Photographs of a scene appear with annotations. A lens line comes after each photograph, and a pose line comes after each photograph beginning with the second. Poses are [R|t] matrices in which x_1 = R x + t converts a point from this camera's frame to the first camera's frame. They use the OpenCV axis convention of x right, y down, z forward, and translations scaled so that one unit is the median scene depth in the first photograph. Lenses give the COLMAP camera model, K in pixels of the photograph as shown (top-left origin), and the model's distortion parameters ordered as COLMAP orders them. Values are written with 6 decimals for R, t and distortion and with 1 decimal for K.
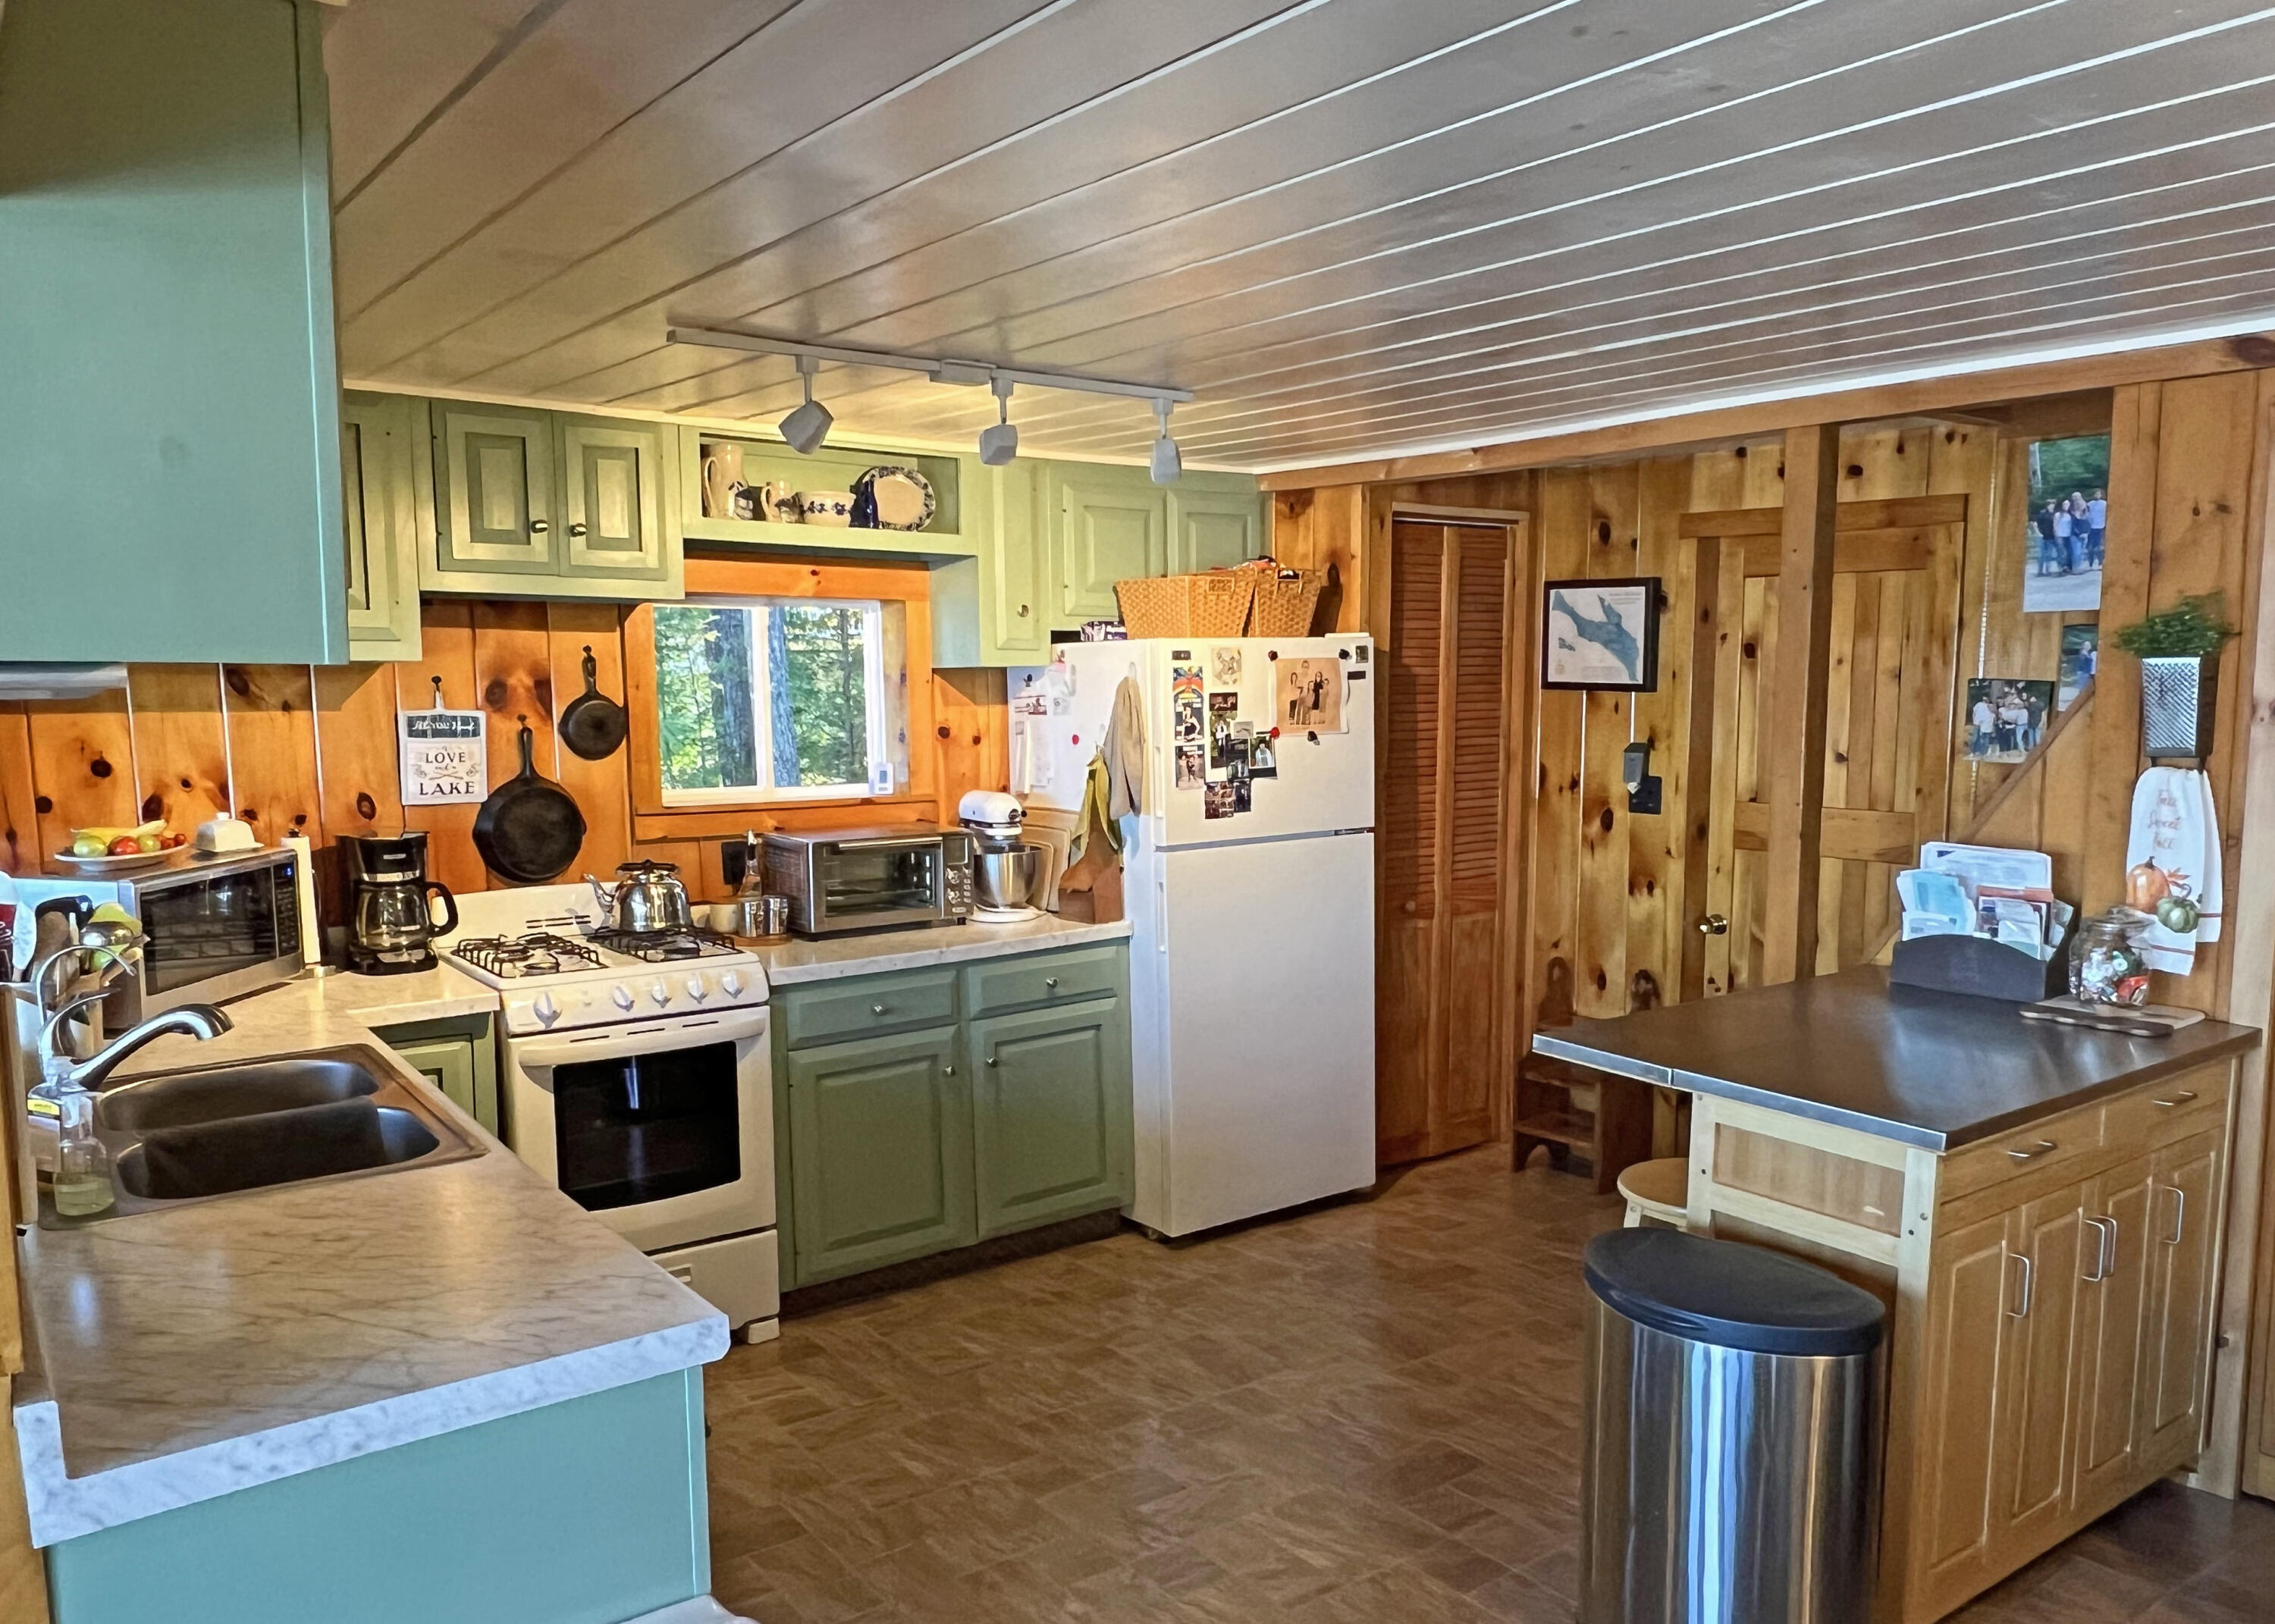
lens RADIAL K [[1702.0, 0, 1162.9], [0, 1702.0, 889.5], [0, 0, 1]] dist [0.002940, 0.004299]
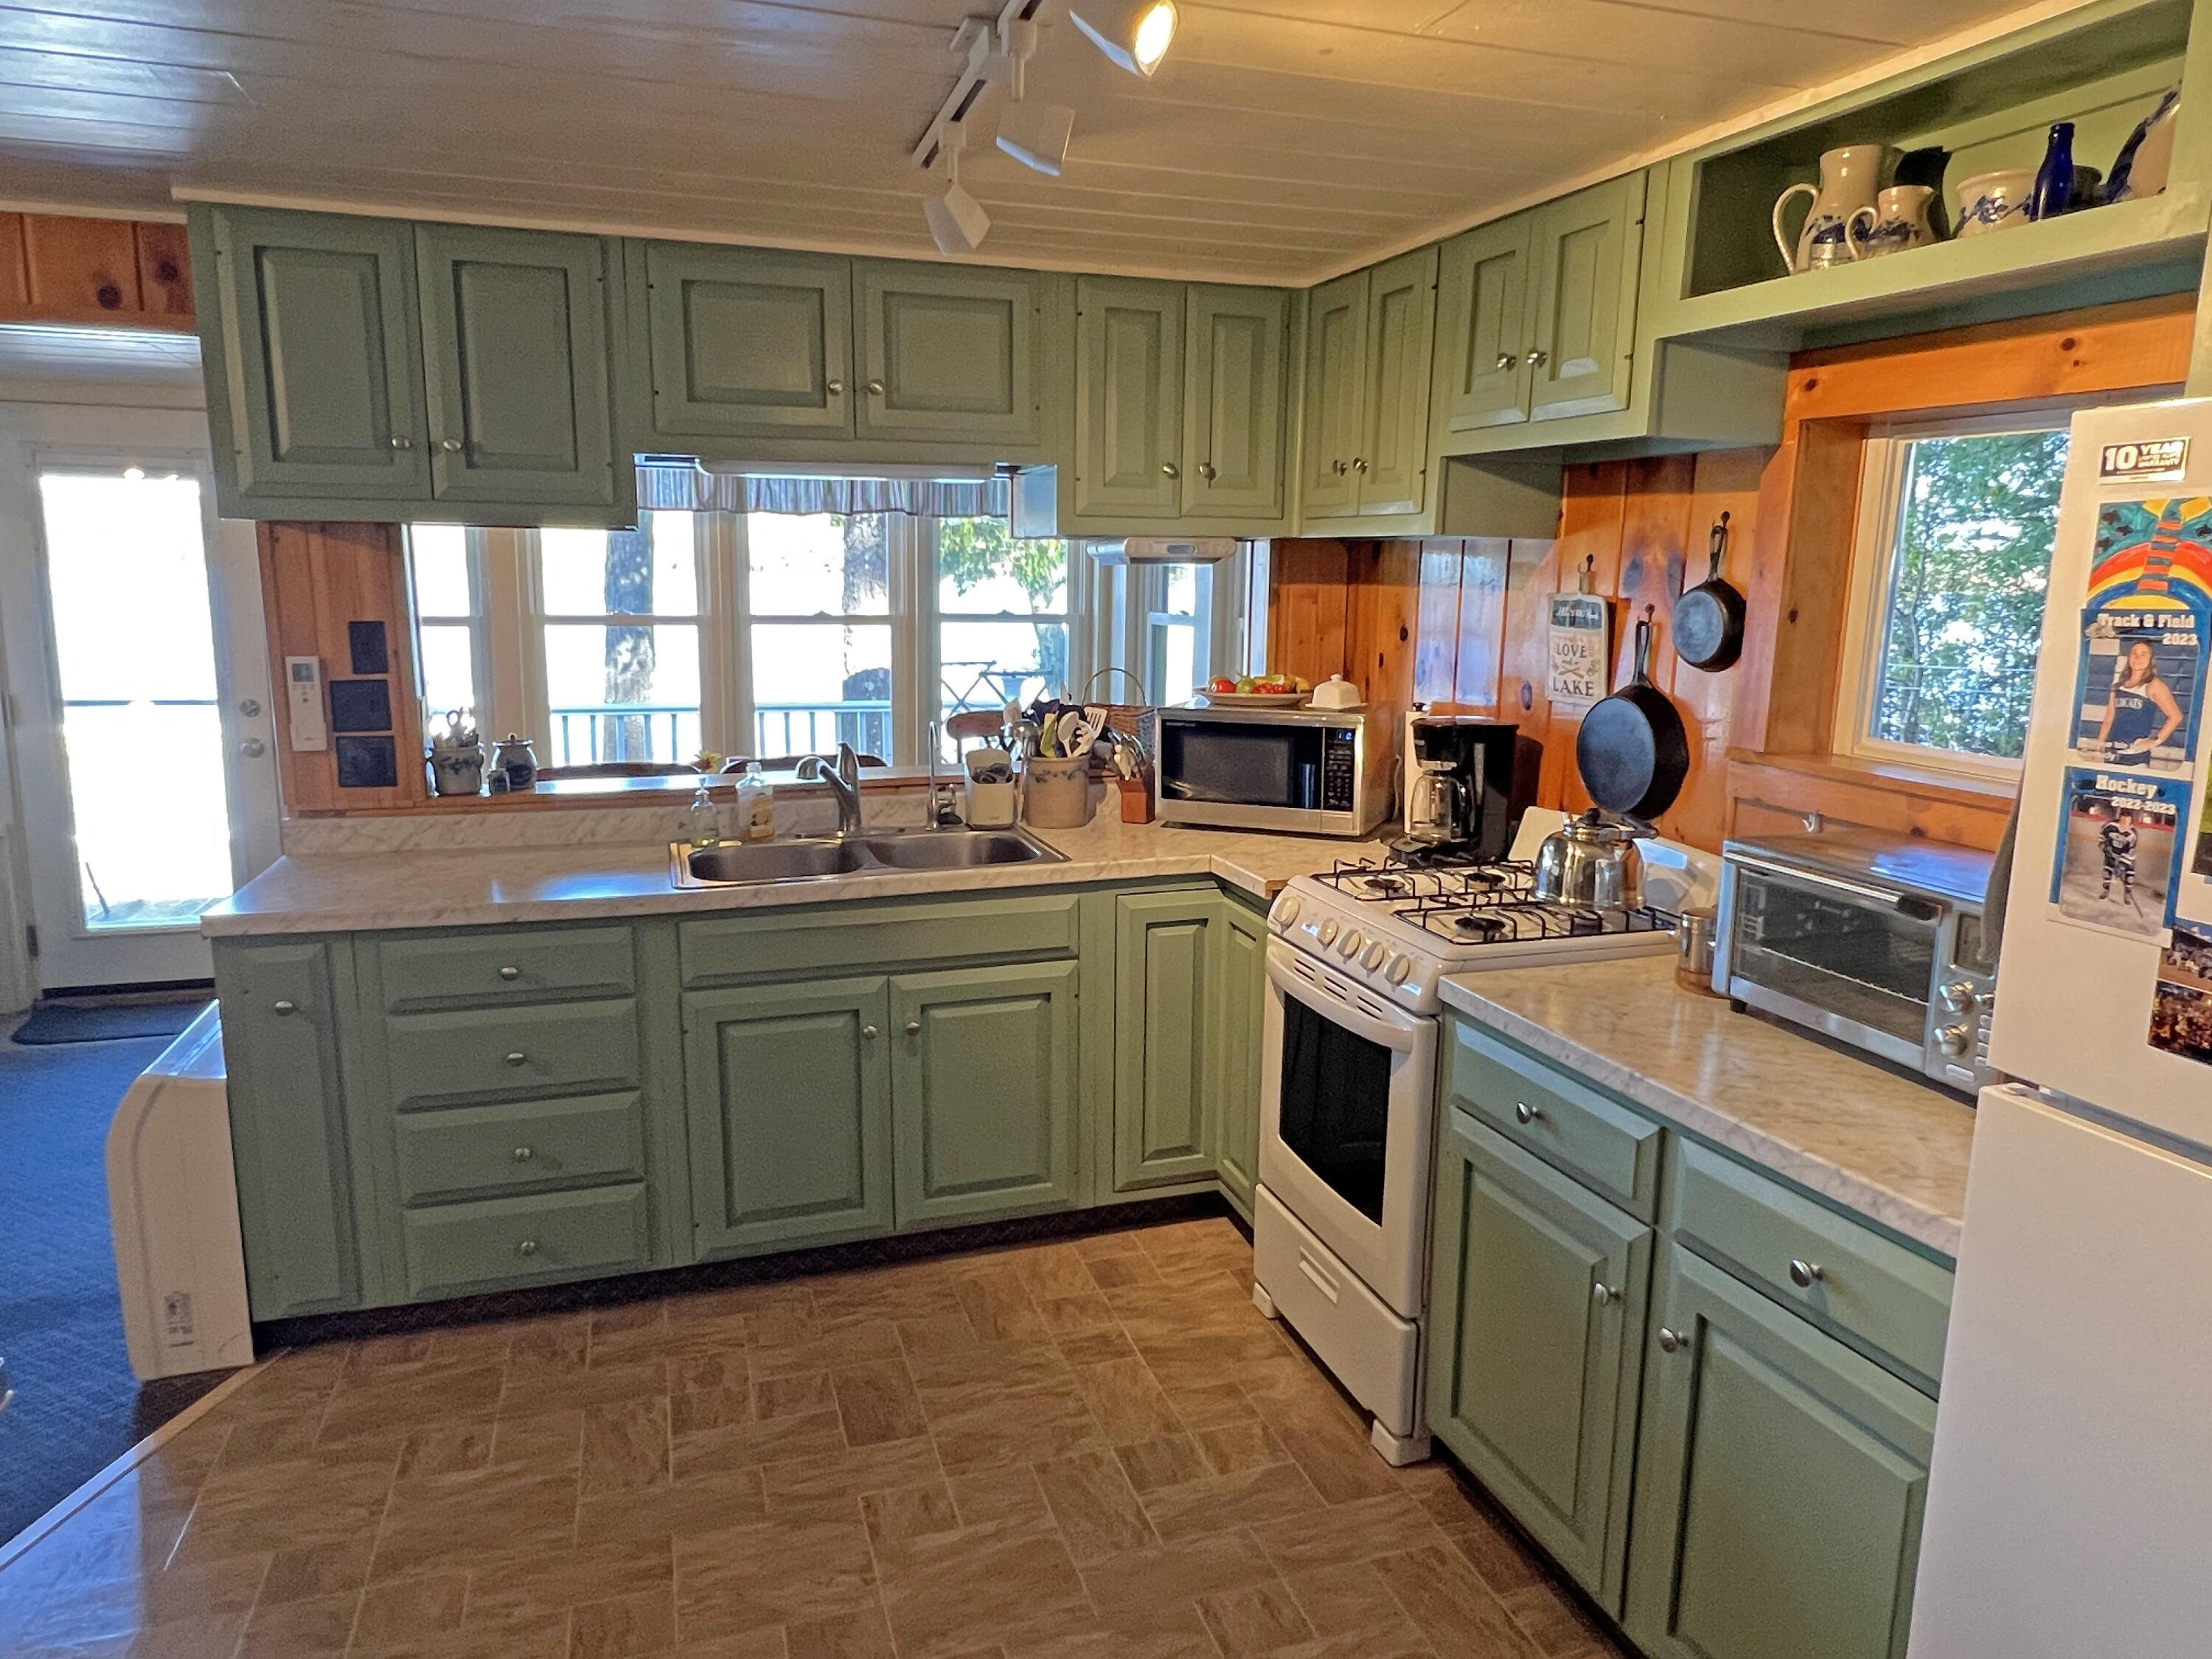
lens RADIAL K [[1407.8, 0, 1114.4], [0, 1407.8, 821.2], [0, 0, 1]] dist [0.006708, -0.007267]
pose [[-0.315878, 0.164504, -0.934430, 0.307956], [-0.140259, 0.965938, 0.217465, -0.109323], [0.938375, 0.199755, -0.282046, 0.941562]]
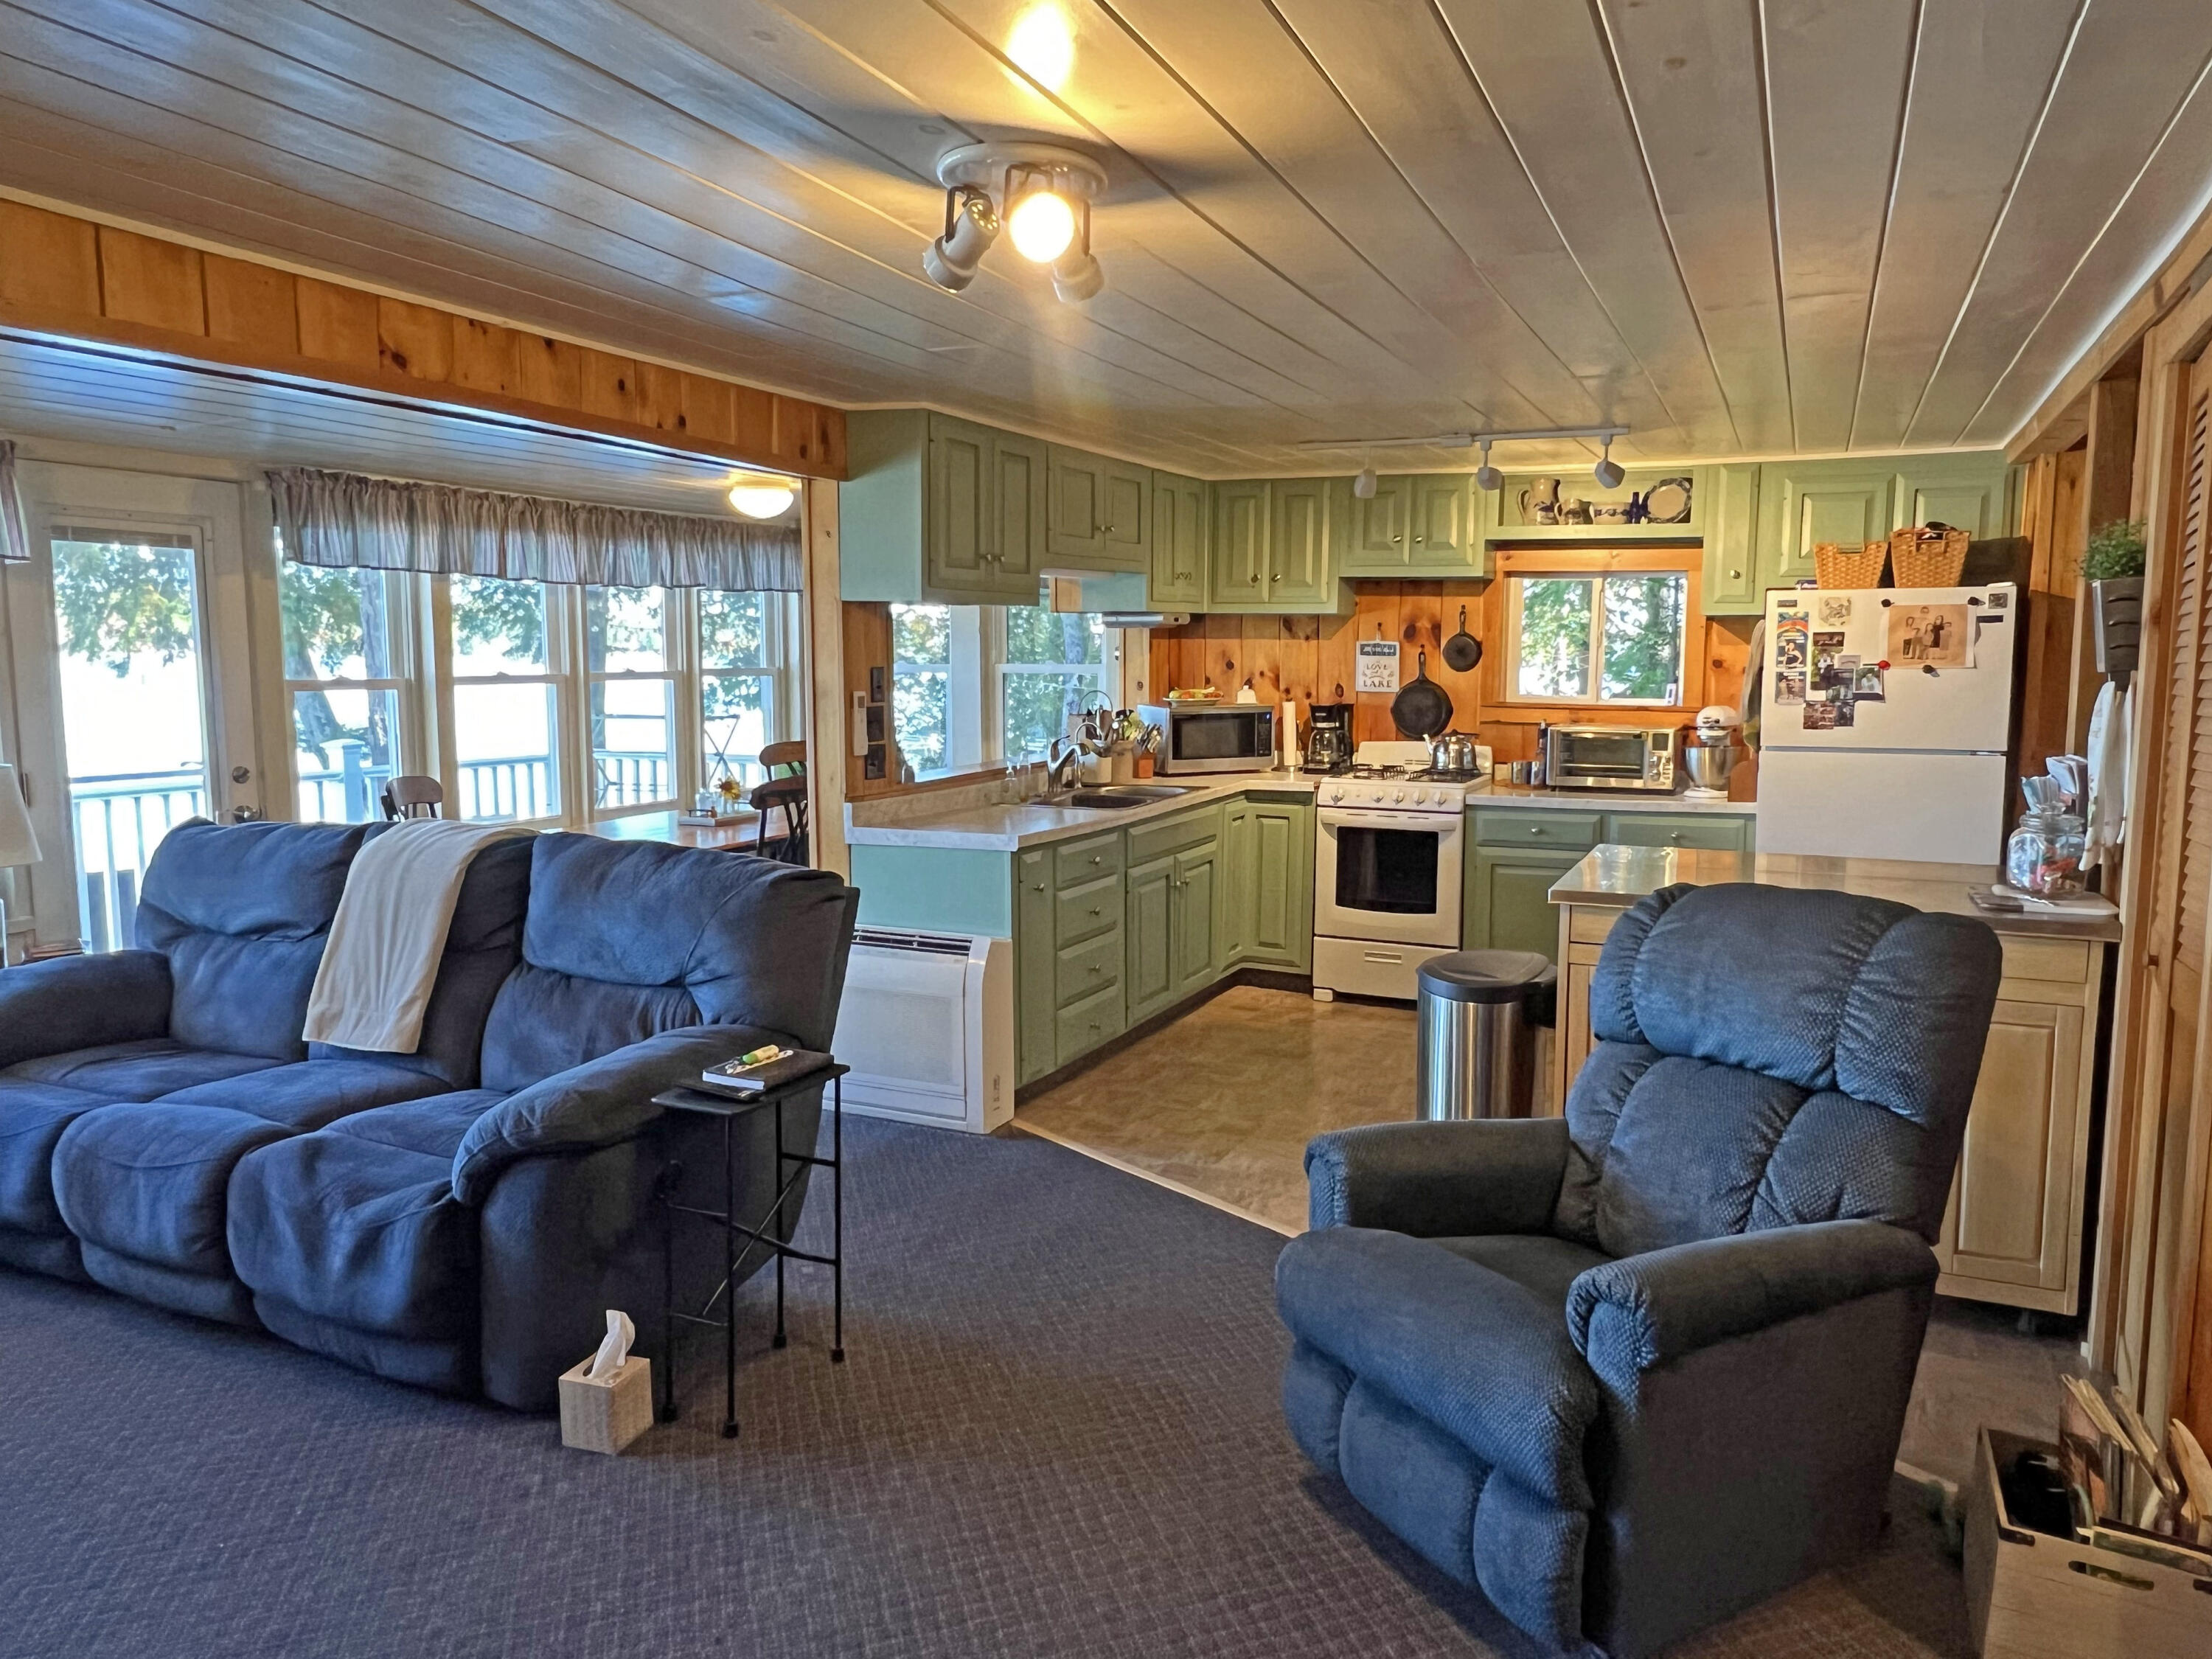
lens RADIAL K [[1504.2, 0, 1123.7], [0, 1504.2, 834.0], [0, 0, 1]] dist [0.007209, -0.002842]
pose [[0.469107, 0.113186, -0.875858, 0.843575], [-0.122454, 0.990510, 0.062417, 0.031801], [0.874611, 0.077972, 0.478515, -0.005066]]
